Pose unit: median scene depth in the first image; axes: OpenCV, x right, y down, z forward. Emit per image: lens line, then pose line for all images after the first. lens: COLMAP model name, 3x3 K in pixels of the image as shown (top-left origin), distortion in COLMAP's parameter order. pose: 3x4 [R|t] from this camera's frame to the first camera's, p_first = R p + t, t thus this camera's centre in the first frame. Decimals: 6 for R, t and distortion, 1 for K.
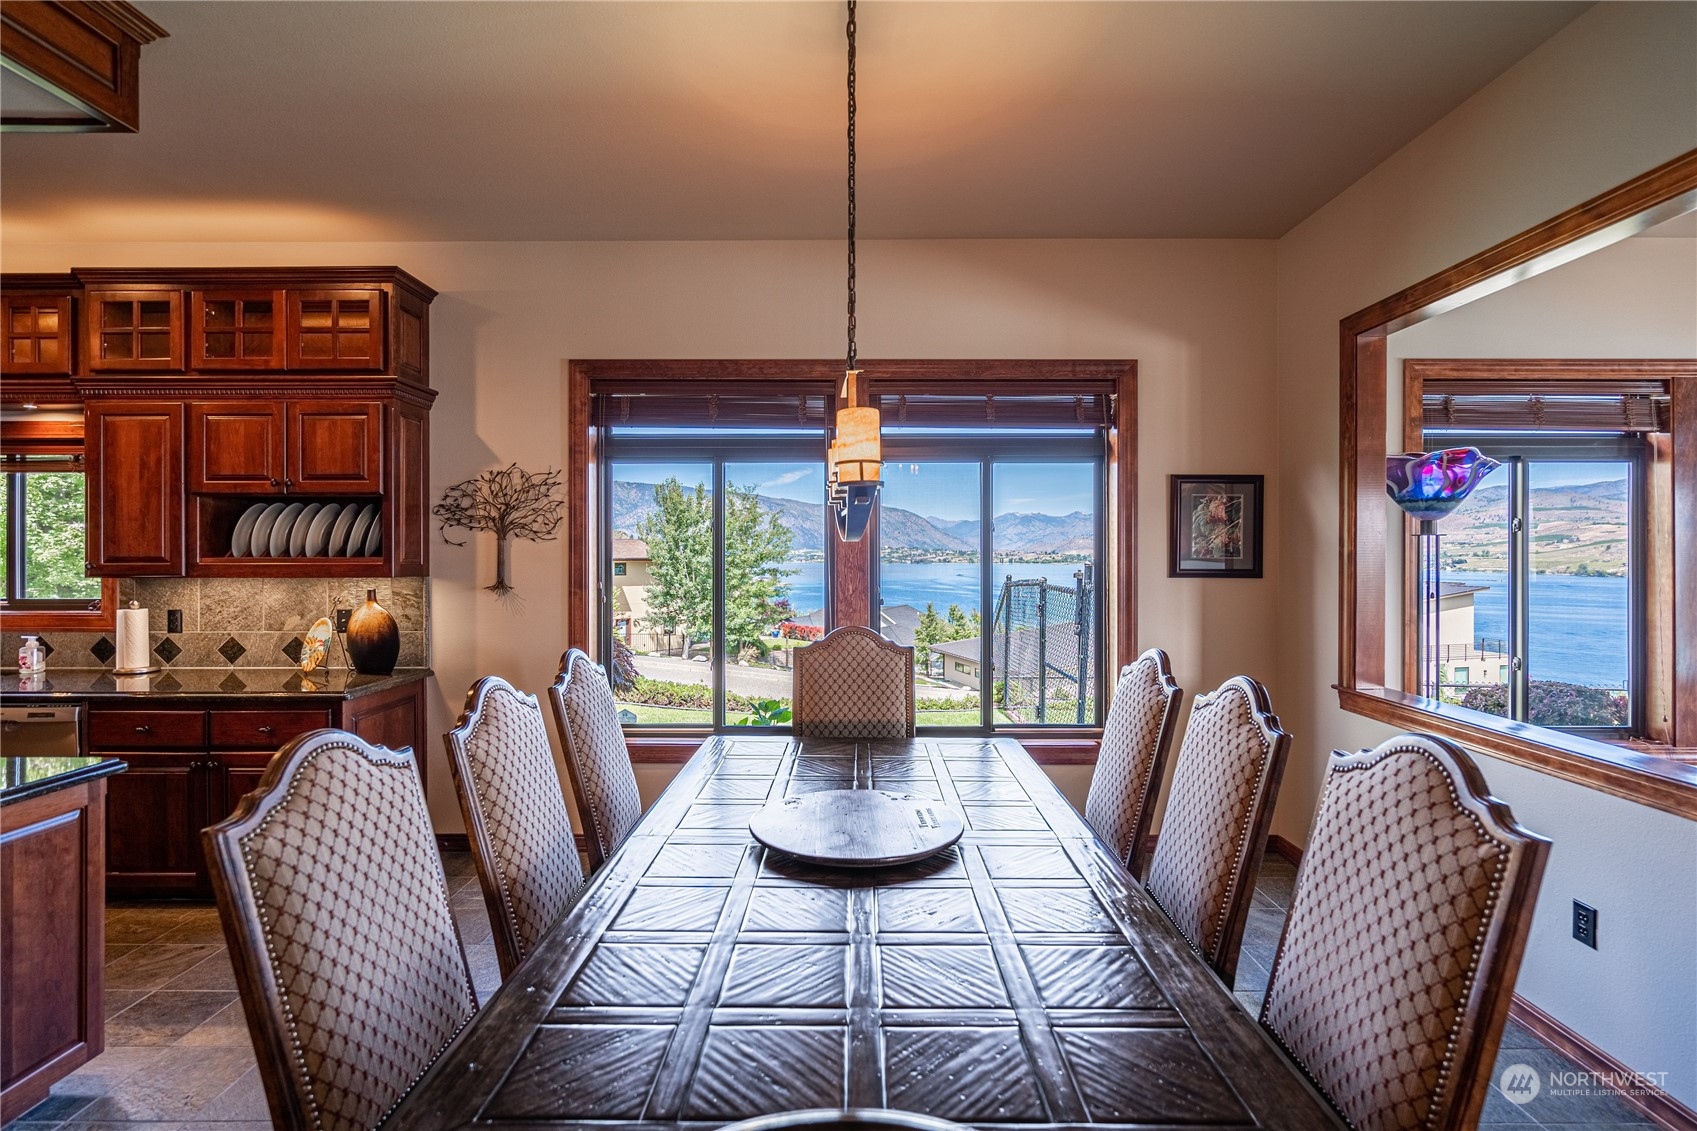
lens RADIAL K [[814.8, 0, 831.2], [0, 814.8, 557.9], [0, 0, 1]] dist [-0.000270, 0.000458]
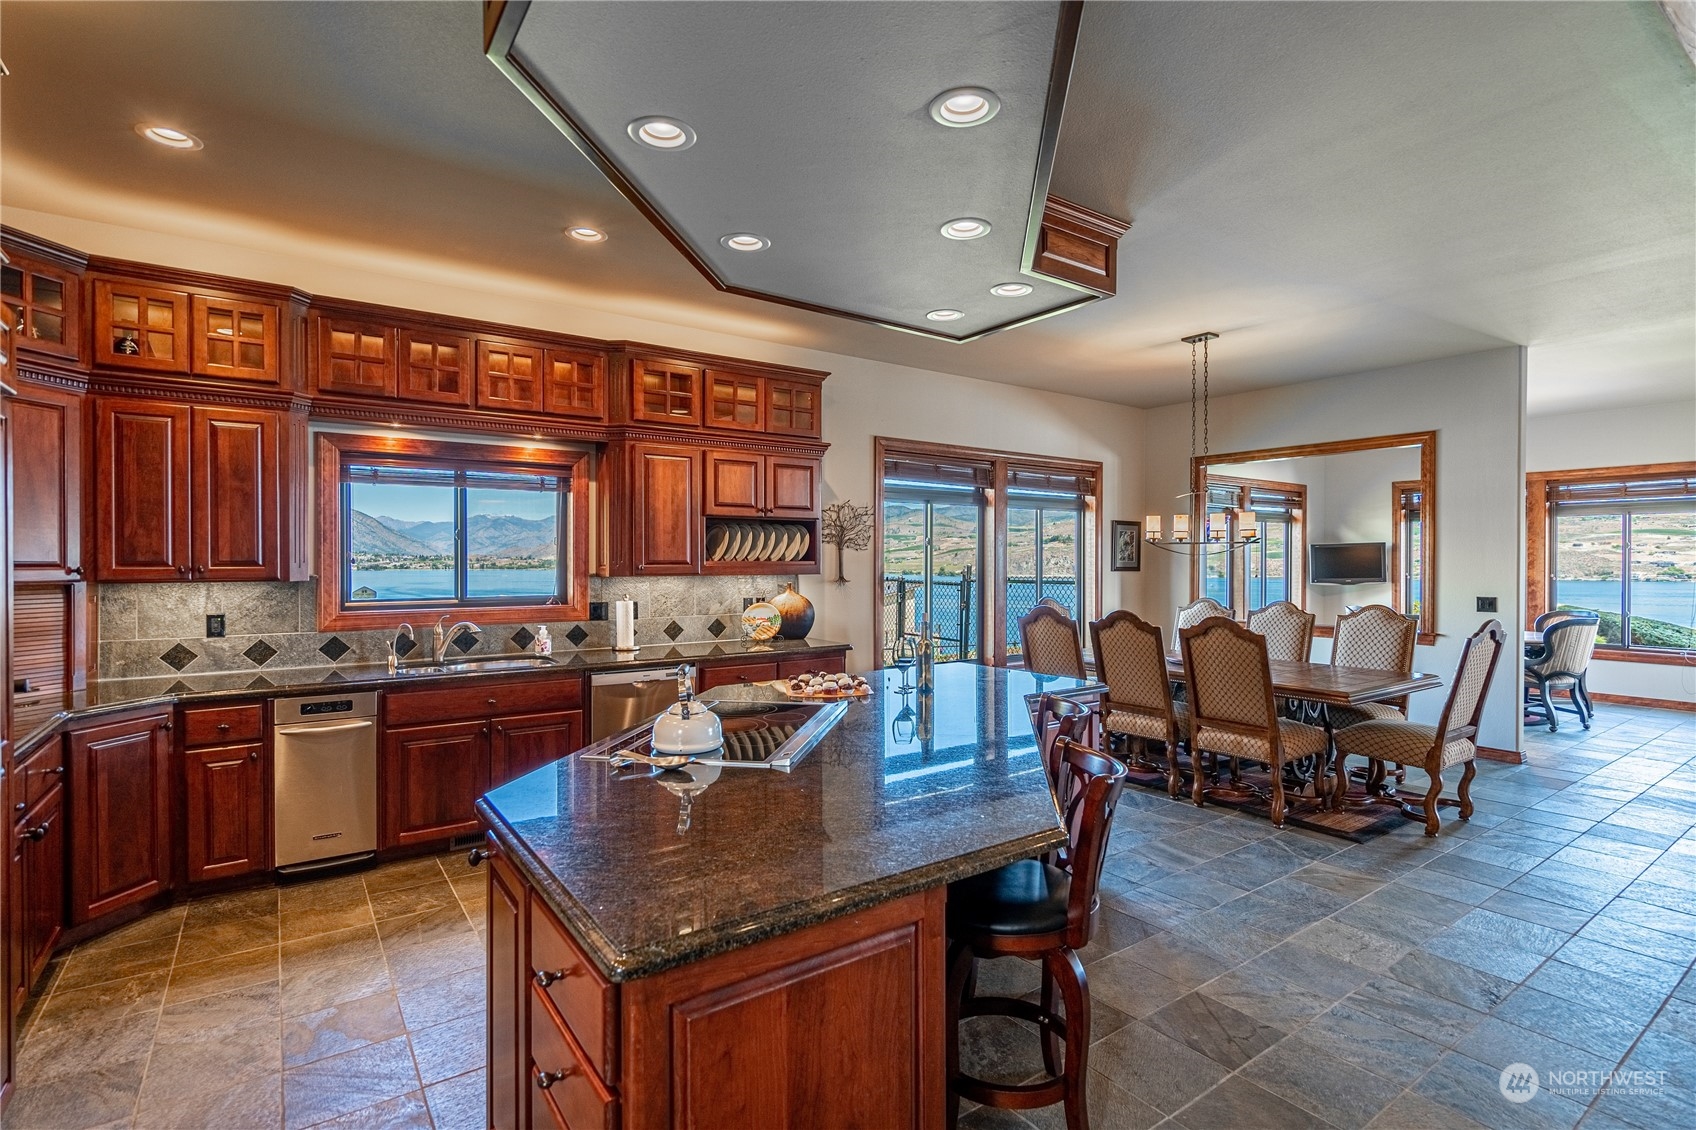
lens RADIAL K [[817.7, 0, 852.1], [0, 817.7, 570.7], [0, 0, 1]] dist [0.003034, 0.000460]
pose [[0.806086, -0.006591, 0.591762, -1.313550], [0.000750, 0.999949, 0.010115, 0.001804], [-0.591798, -0.007710, 0.806049, -0.258203]]
